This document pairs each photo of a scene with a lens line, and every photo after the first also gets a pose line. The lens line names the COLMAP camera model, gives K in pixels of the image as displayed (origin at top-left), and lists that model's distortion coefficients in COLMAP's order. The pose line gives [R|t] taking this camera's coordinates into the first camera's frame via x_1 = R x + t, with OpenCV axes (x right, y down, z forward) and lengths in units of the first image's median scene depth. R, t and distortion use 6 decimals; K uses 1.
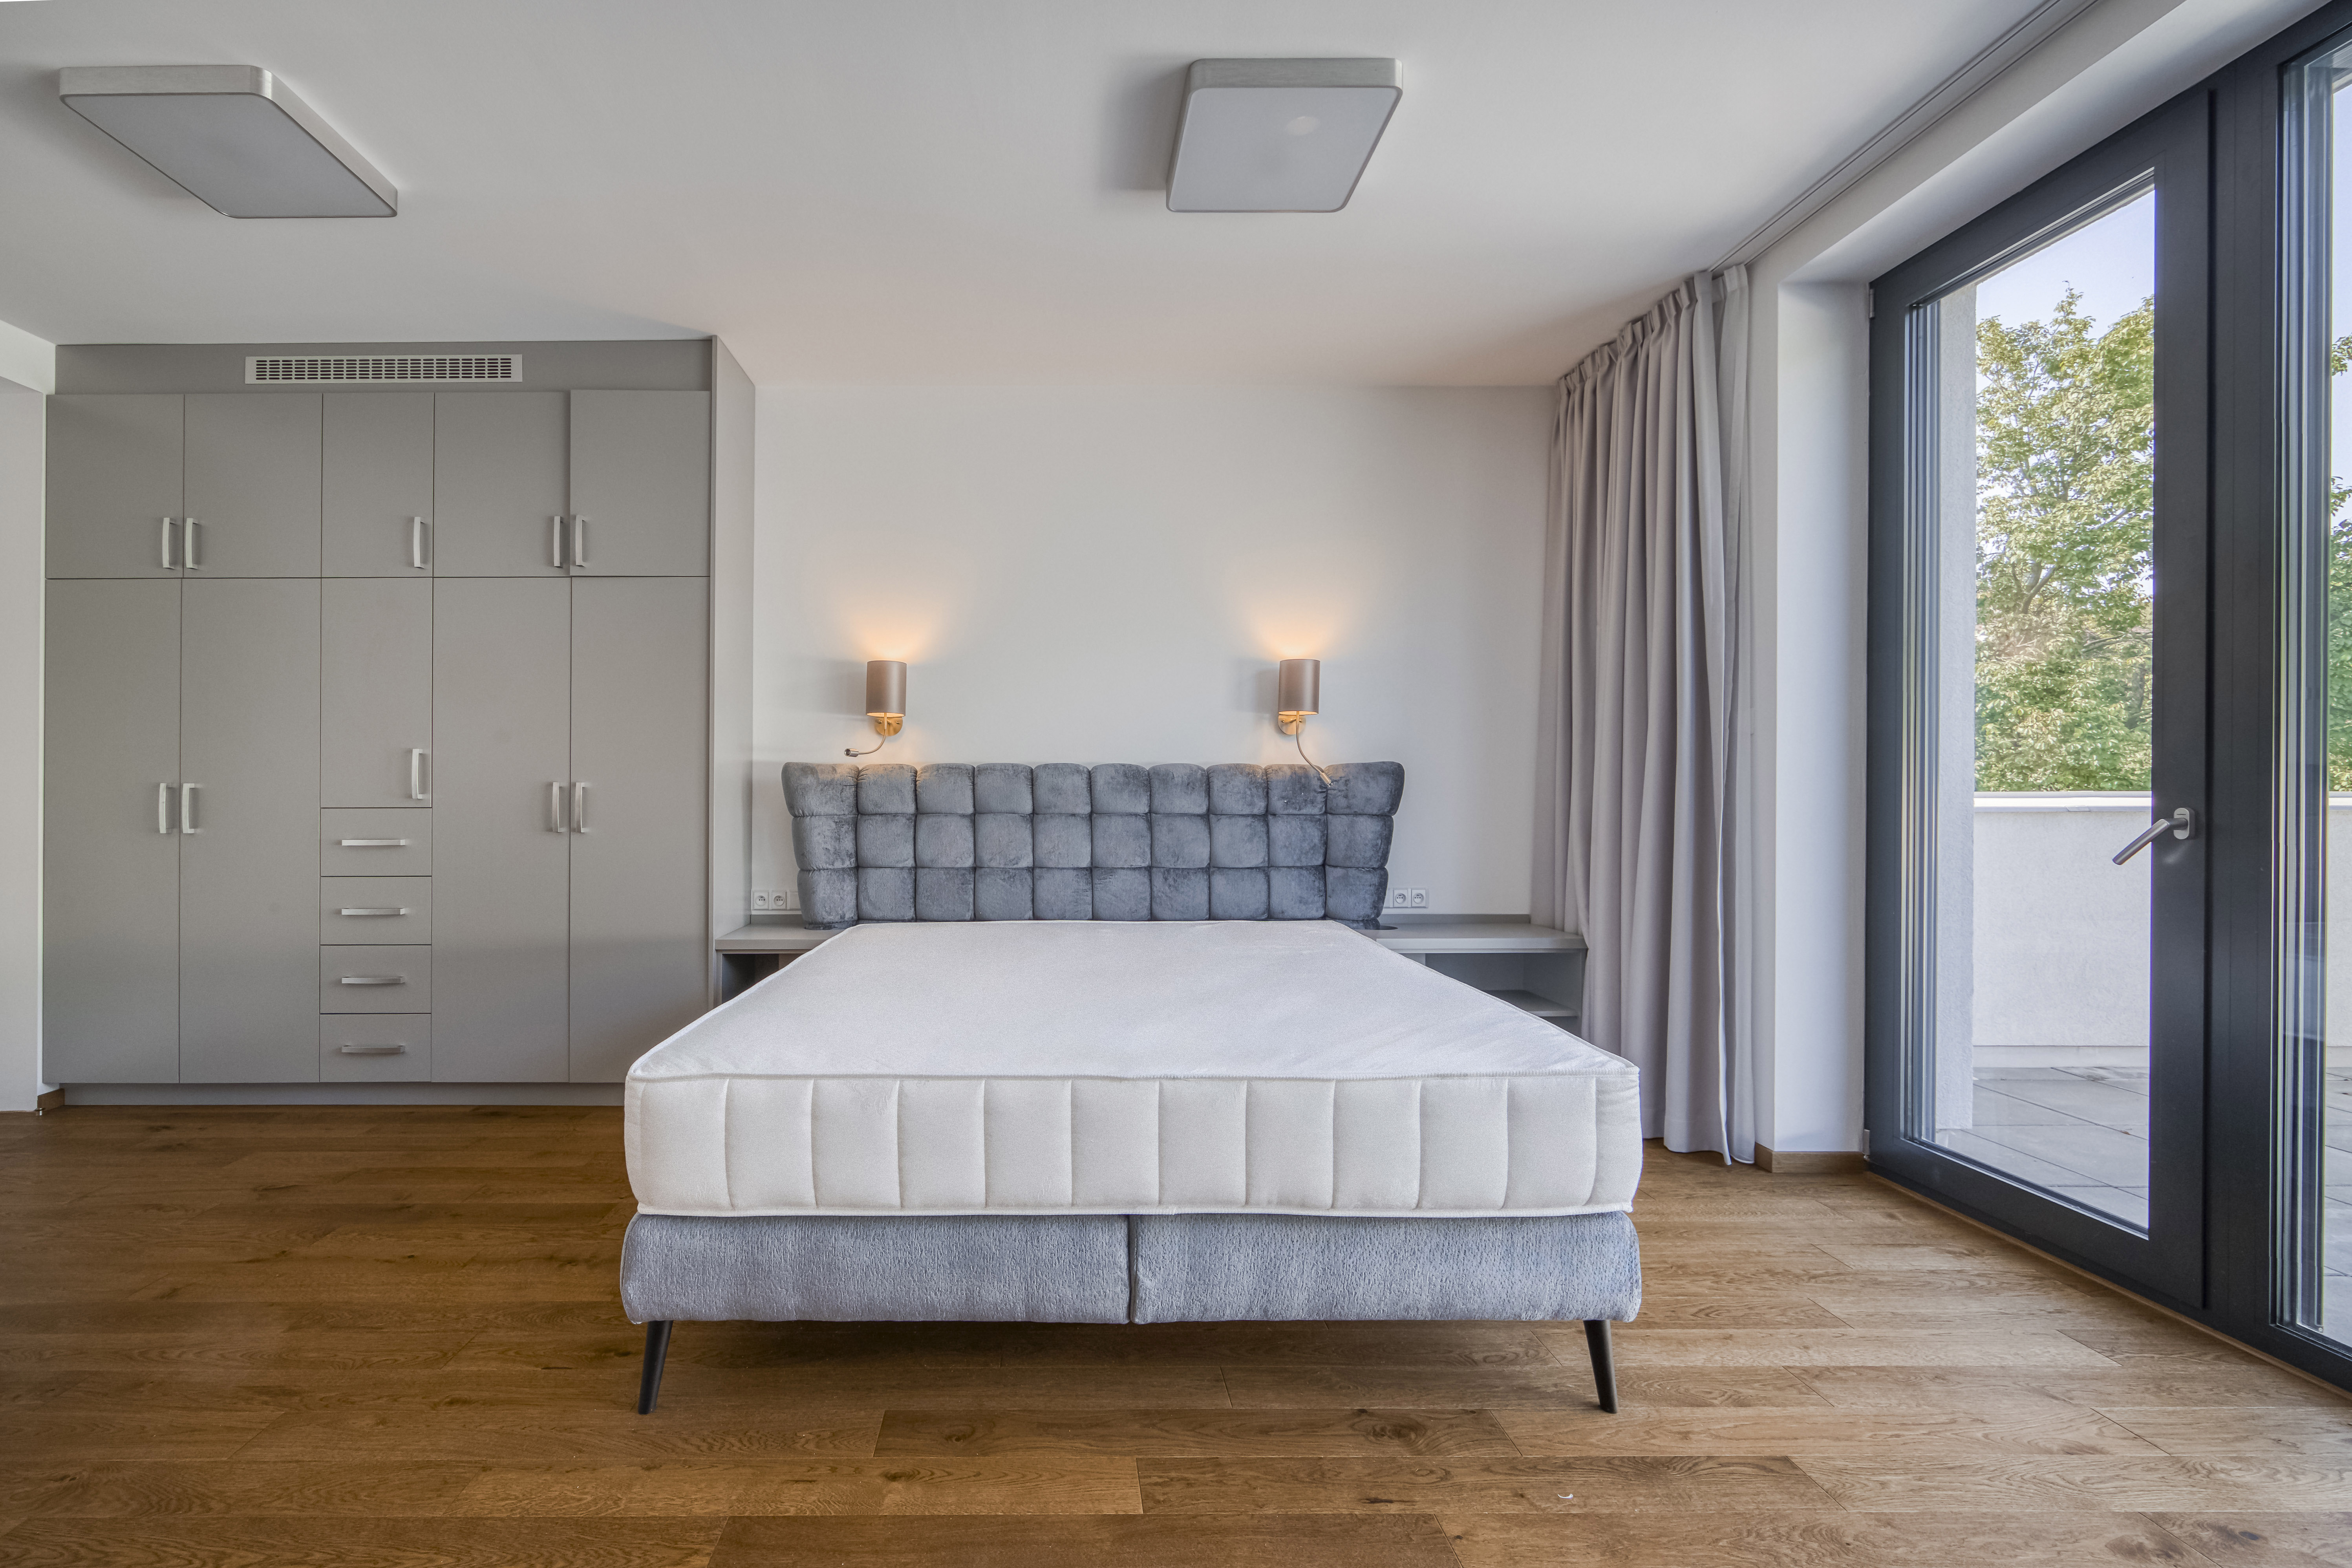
lens RADIAL K [[903.8, 0, 1185.7], [0, 903.8, 765.4], [0, 0, 1]] dist [0.000421, -0.000047]
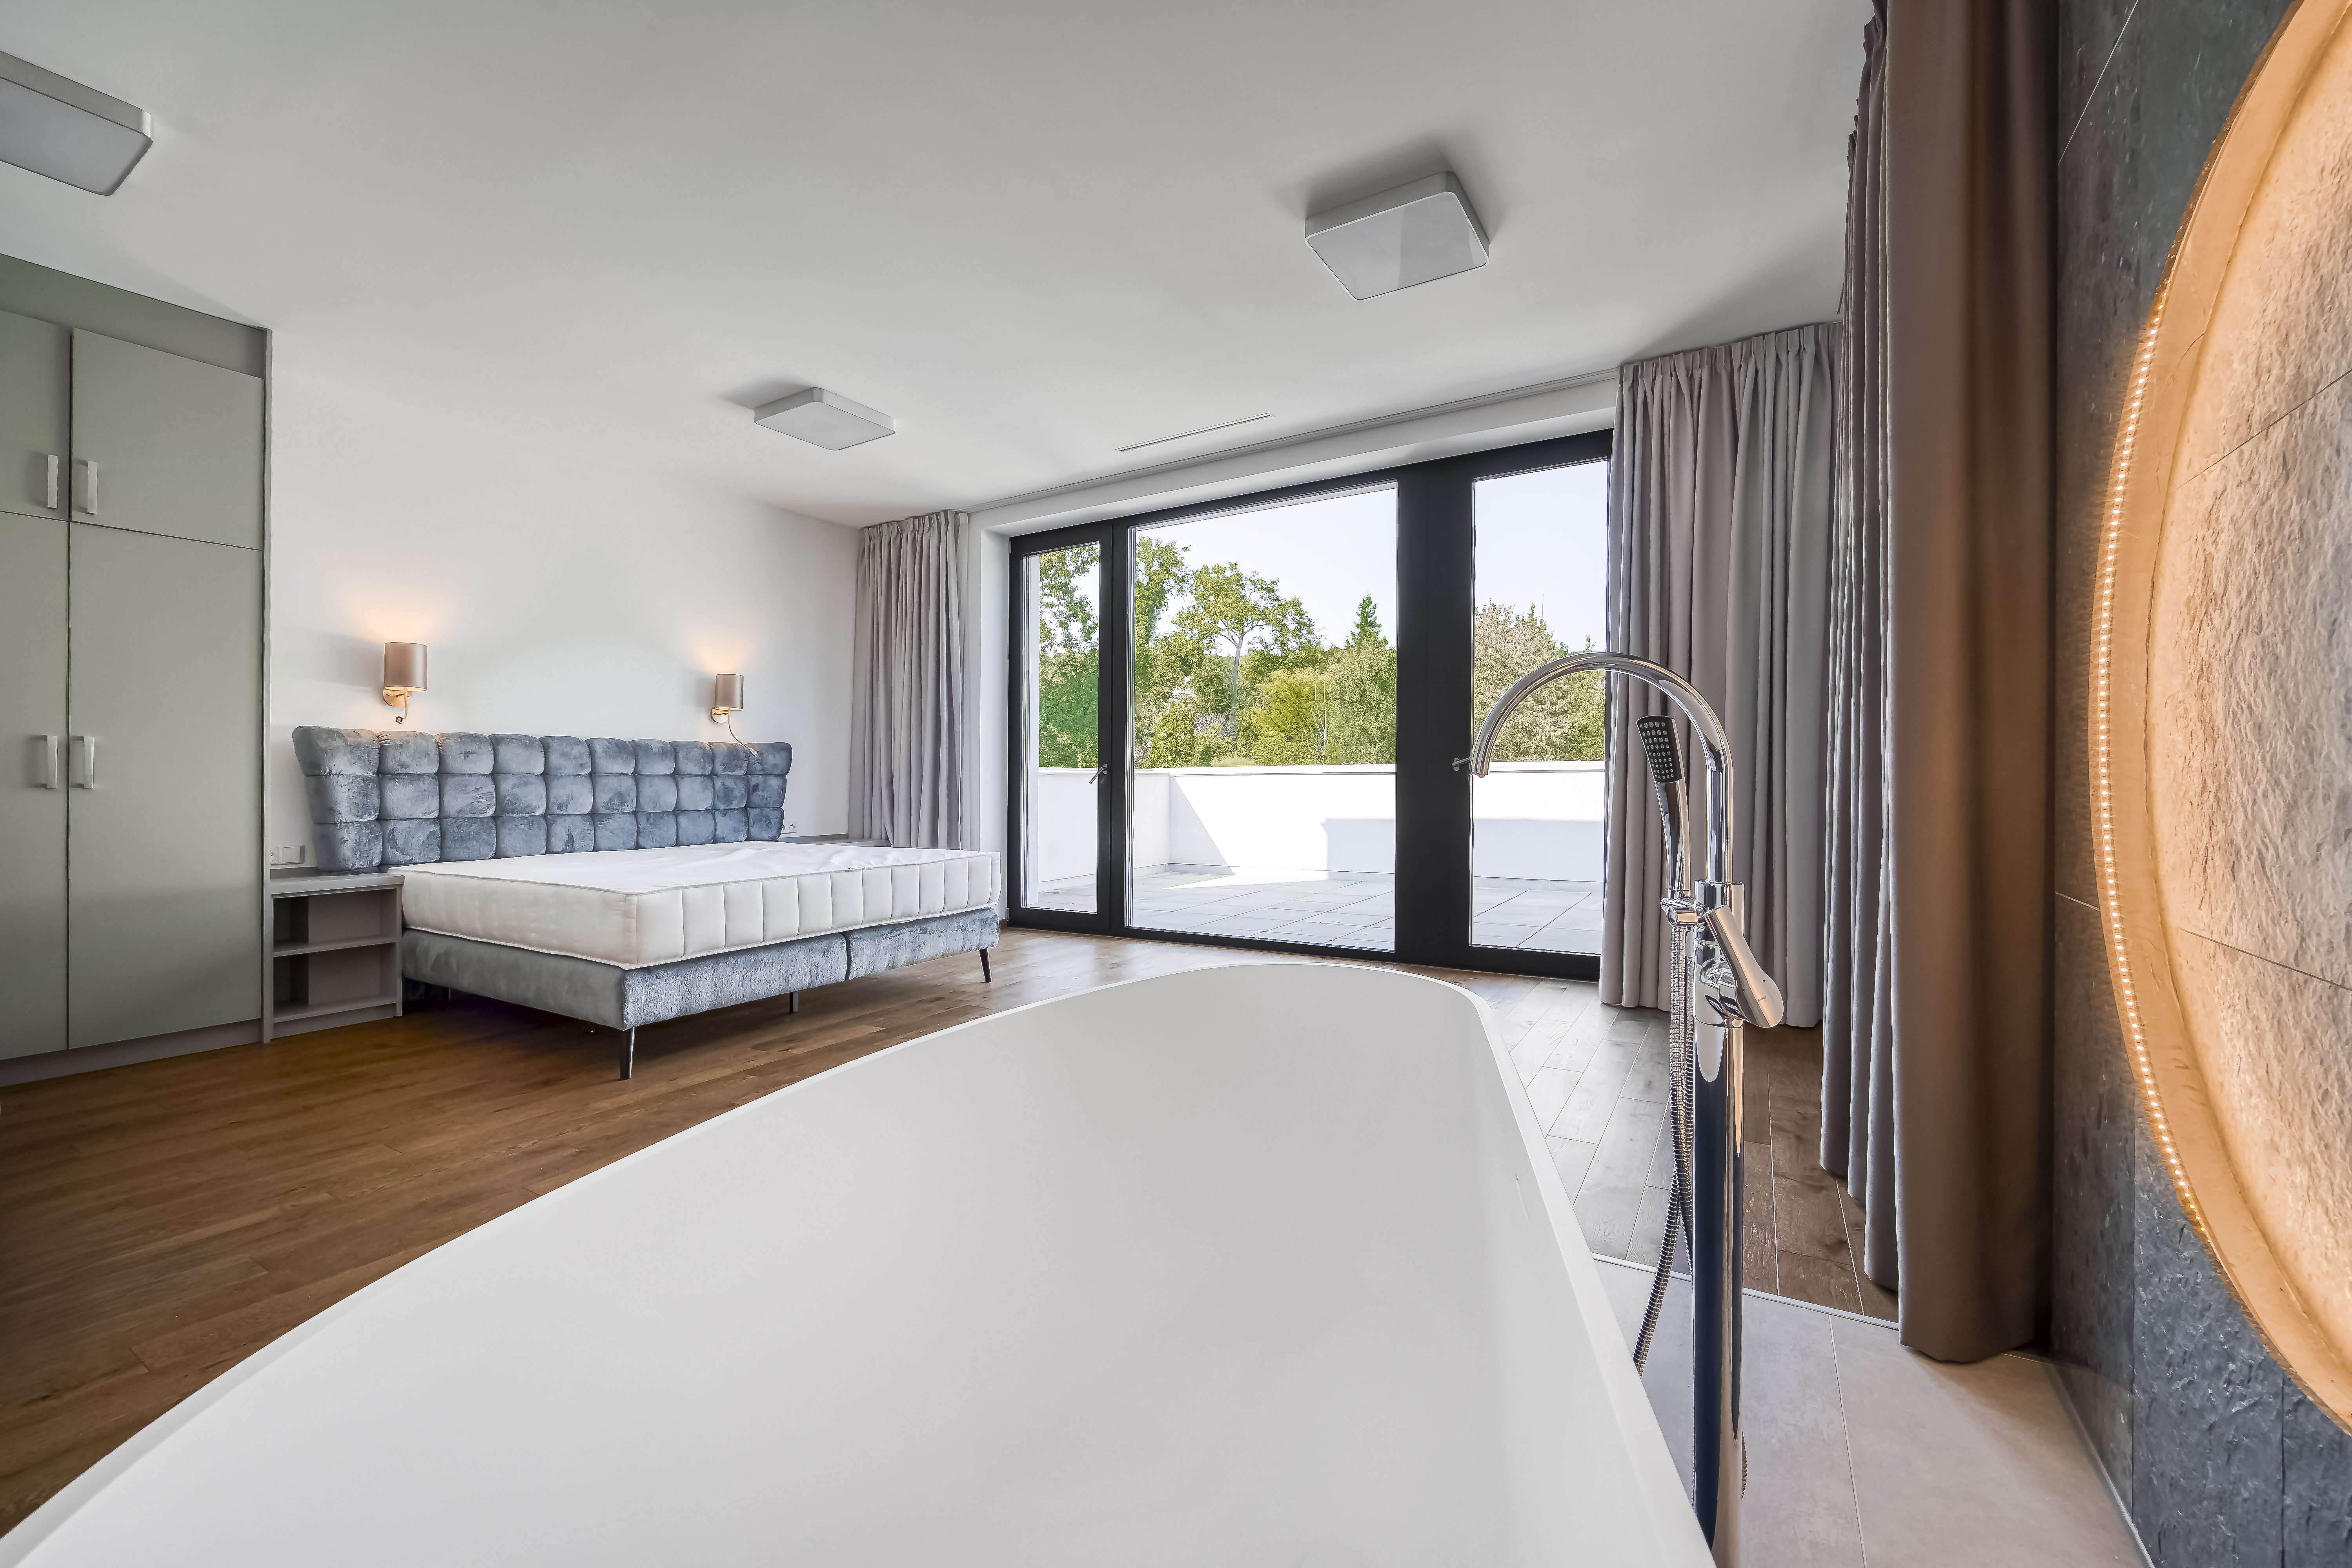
lens RADIAL K [[961.3, 0, 1169.7], [0, 961.3, 781.2], [0, 0, 1]] dist [-0.013989, 0.000171]
pose [[0.524944, -0.002962, 0.851131, -0.874372], [-0.003839, 0.999976, 0.005849, 0.052968], [-0.851128, -0.006338, 0.524920, -0.493954]]
